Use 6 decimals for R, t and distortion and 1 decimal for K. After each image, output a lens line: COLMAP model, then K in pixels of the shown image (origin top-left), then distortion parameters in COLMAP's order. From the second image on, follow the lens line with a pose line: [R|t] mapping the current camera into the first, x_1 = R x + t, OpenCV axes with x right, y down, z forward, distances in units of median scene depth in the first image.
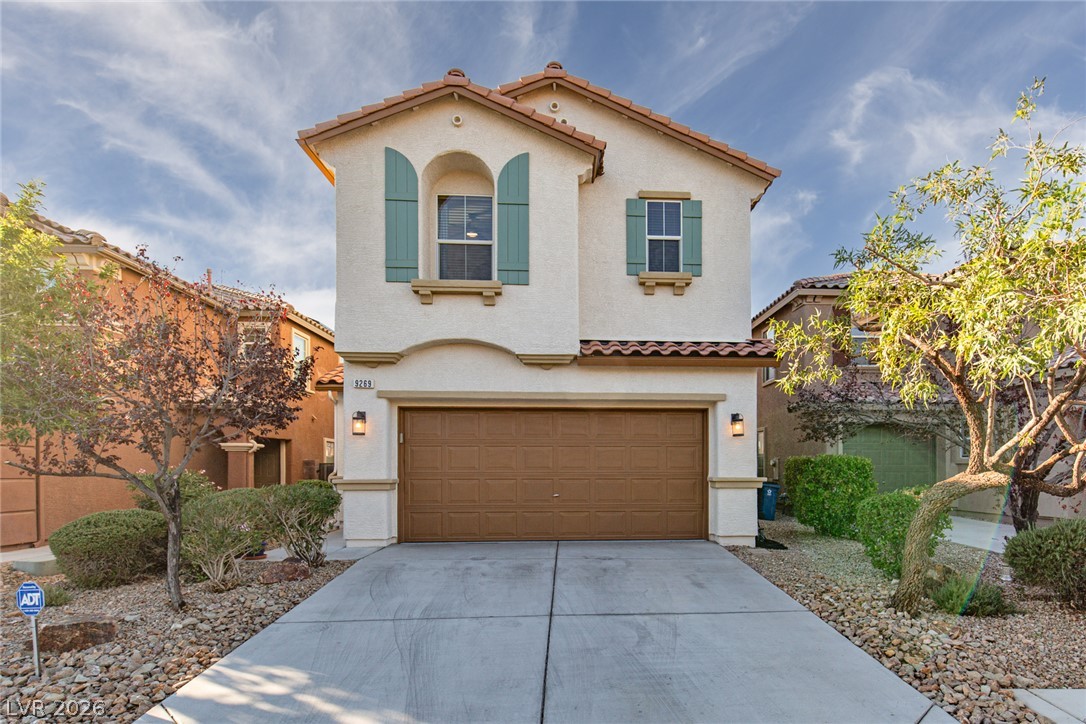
lens RADIAL K [[551.8, 0, 580.9], [0, 551.8, 462.2], [0, 0, 1]] dist [0.019454, 0.000017]
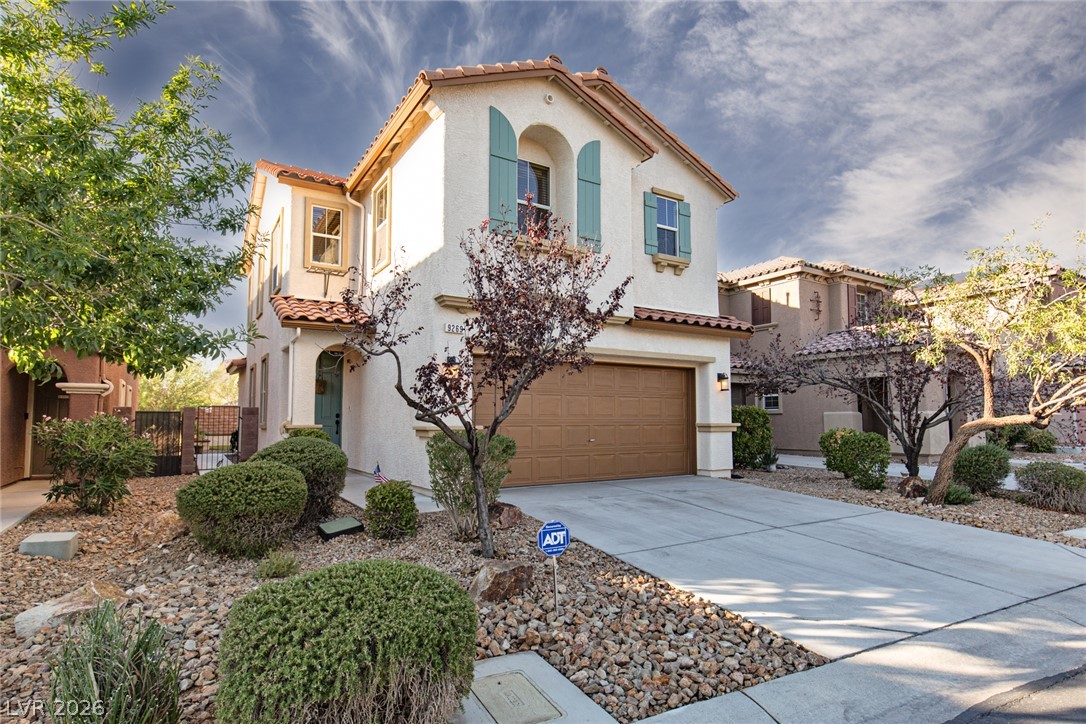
lens RADIAL K [[555.6, 0, 542.0], [0, 555.6, 386.3], [0, 0, 1]] dist [0.003275, 0.000688]
pose [[0.888667, 0.027454, 0.457731, -0.660322], [-0.004440, 0.998675, -0.051278, 0.009812], [-0.458532, 0.043537, 0.887611, 0.050965]]
